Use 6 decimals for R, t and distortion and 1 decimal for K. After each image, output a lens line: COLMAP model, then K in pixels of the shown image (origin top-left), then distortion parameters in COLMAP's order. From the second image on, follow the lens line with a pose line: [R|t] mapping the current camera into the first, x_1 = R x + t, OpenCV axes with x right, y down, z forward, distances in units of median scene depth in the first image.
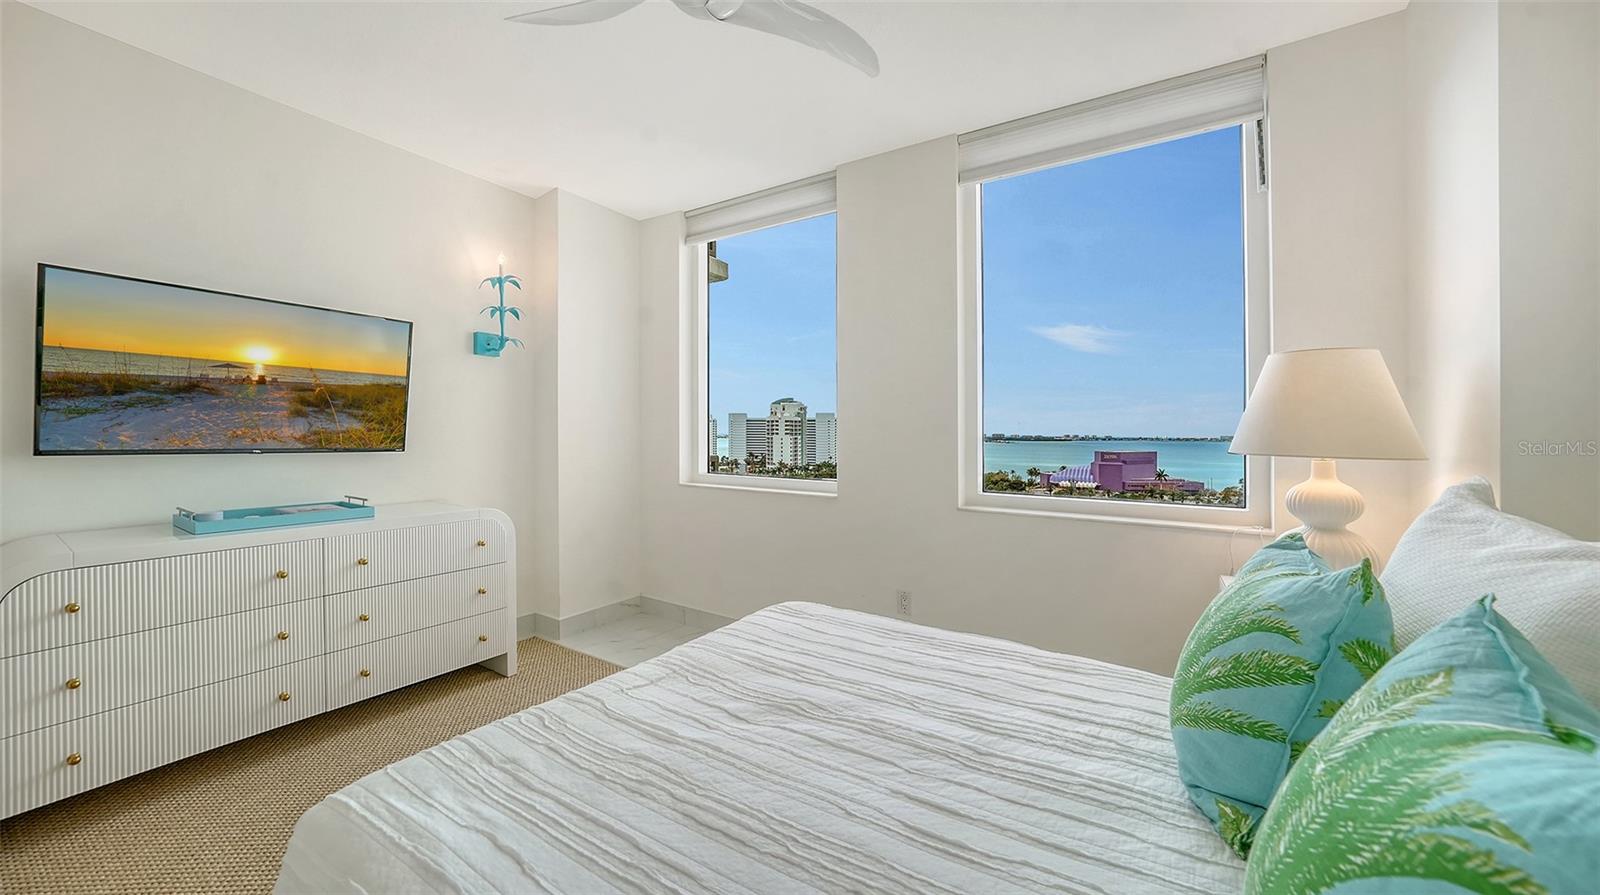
lens RADIAL K [[575.6, 0, 795.1], [0, 575.6, 440.6], [0, 0, 1]] dist [-0.020509, 0.000121]
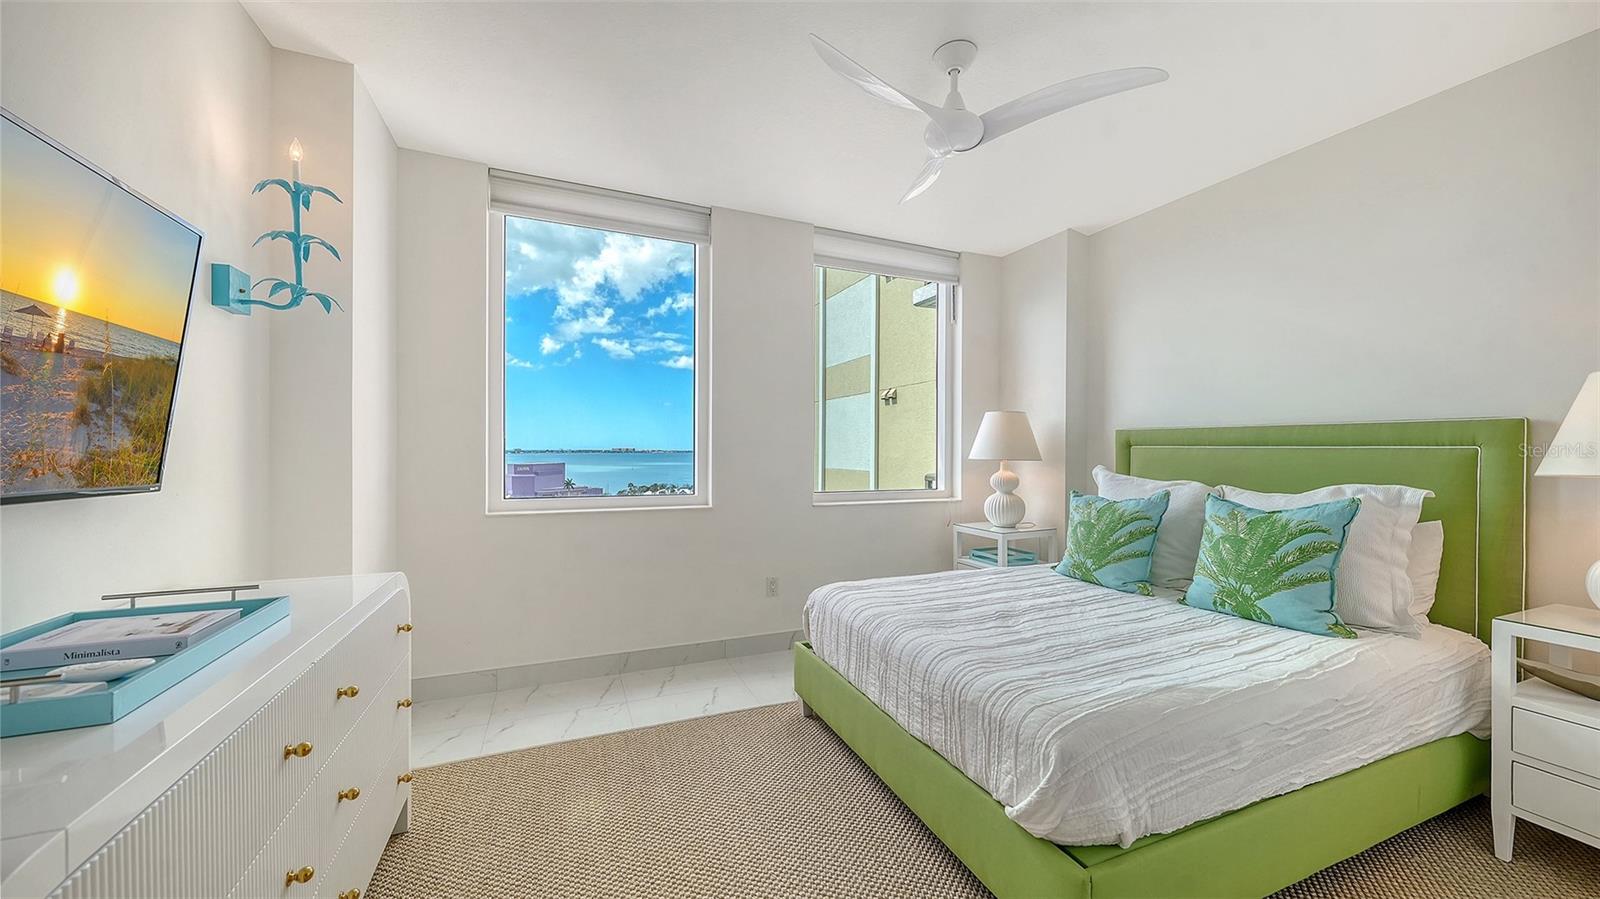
lens RADIAL K [[564.6, 0, 816.9], [0, 564.6, 454.6], [0, 0, 1]] dist [0.000134, -0.000031]
pose [[0.538636, -0.011760, 0.842456, -0.992505], [0.009683, 0.999923, 0.007768, -0.012444], [-0.842483, 0.003973, 0.538709, 0.337896]]
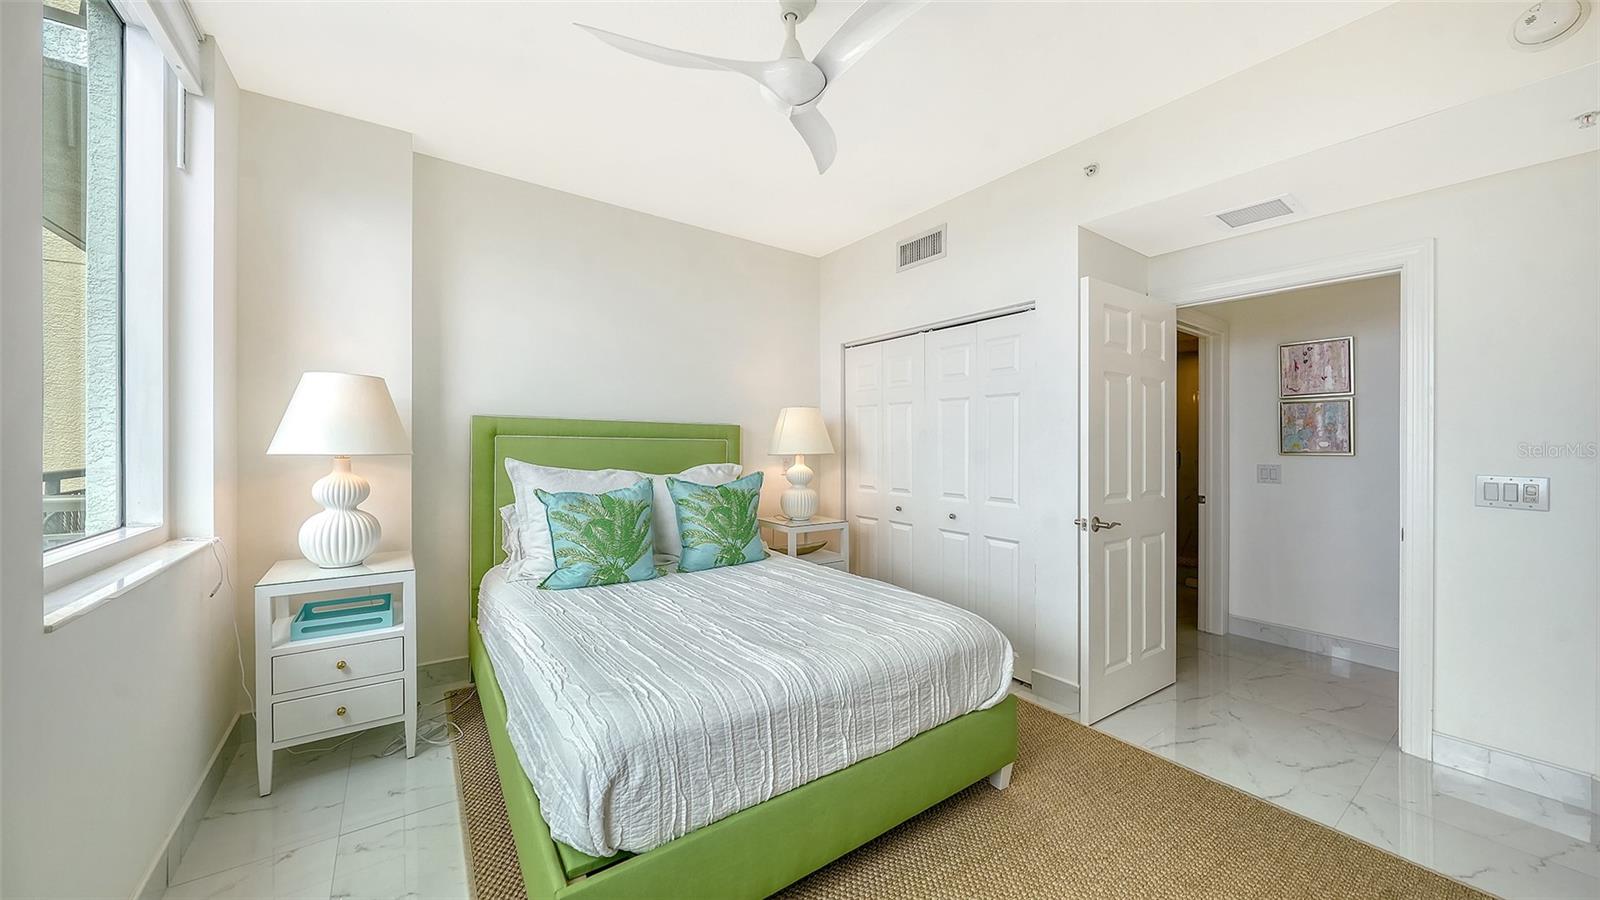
lens RADIAL K [[545.9, 0, 799.2], [0, 545.9, 440.3], [0, 0, 1]] dist [-0.000330, -0.000008]
pose [[-0.928669, -0.012952, 0.370682, -0.402337], [-0.011296, 0.999914, 0.006637, -0.020252], [-0.370737, 0.001976, -0.928736, 1.369893]]
